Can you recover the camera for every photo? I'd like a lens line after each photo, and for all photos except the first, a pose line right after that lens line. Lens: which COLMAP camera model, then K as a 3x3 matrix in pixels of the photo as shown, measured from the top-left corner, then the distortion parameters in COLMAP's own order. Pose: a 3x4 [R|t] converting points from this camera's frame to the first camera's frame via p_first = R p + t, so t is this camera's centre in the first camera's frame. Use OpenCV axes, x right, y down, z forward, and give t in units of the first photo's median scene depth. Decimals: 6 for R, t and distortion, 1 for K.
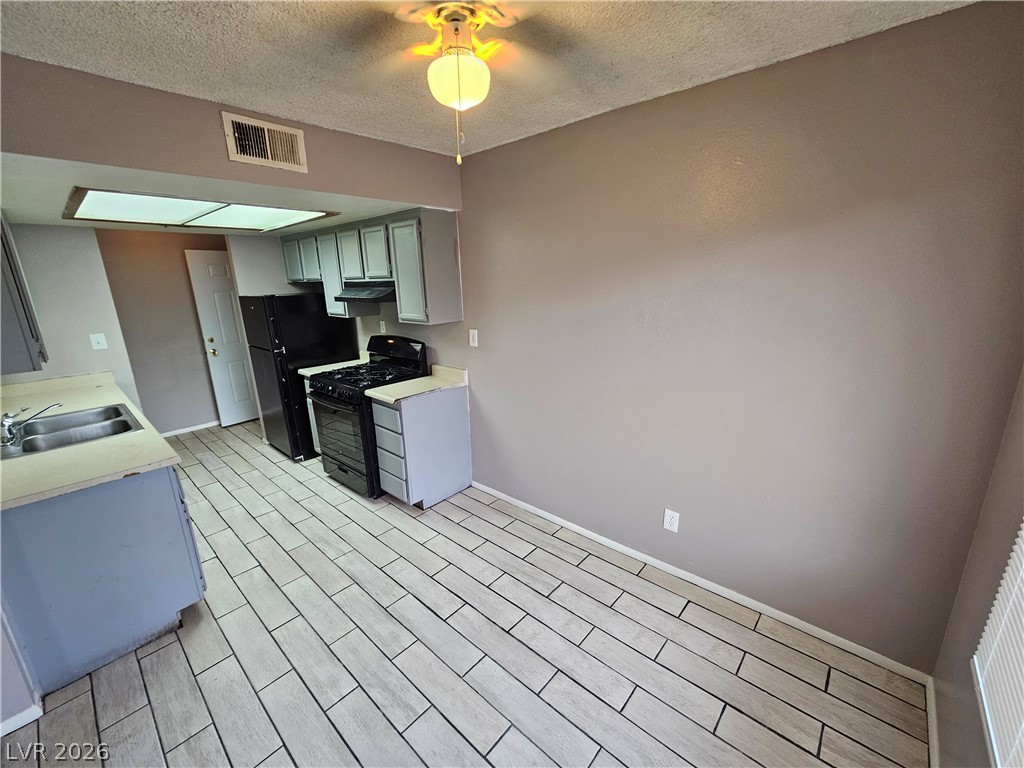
lens RADIAL K [[420.9, 0, 514.8], [0, 420.9, 389.6], [0, 0, 1]] dist [-0.006500, 0.001840]
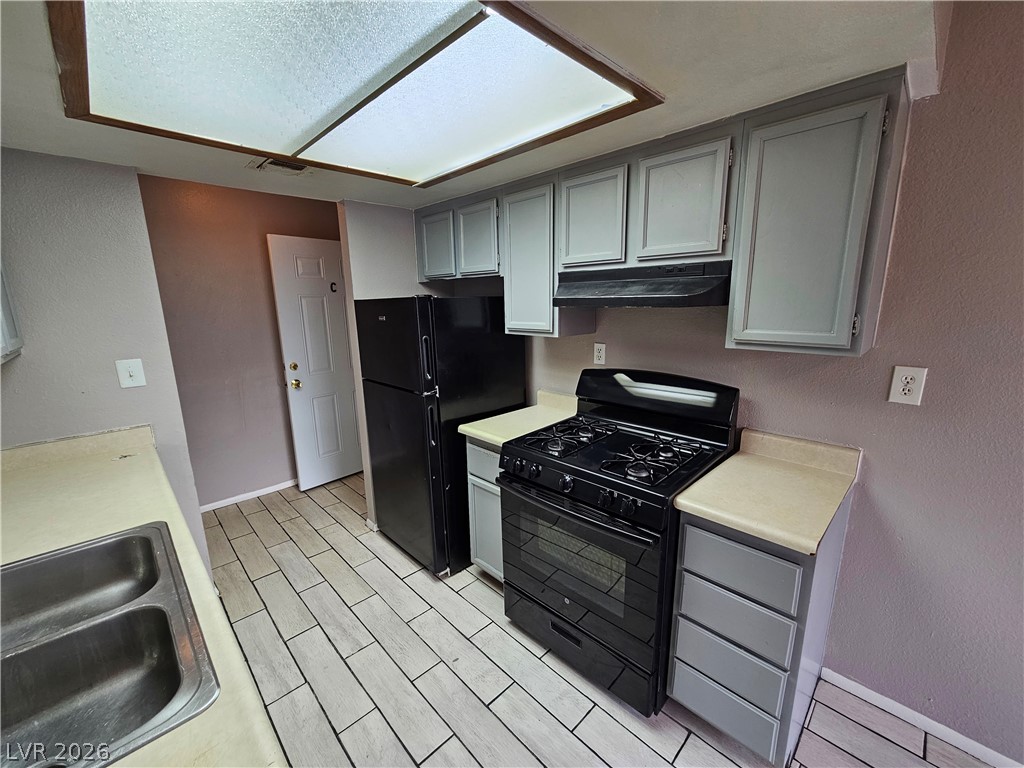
lens RADIAL K [[420.9, 0, 514.7], [0, 420.9, 389.1], [0, 0, 1]] dist [-0.006500, 0.001840]
pose [[0.997648, 0.021700, -0.065019, -0.439827], [-0.024945, 0.998461, -0.049525, -0.077035], [0.063845, 0.051030, 0.996654, 0.469527]]
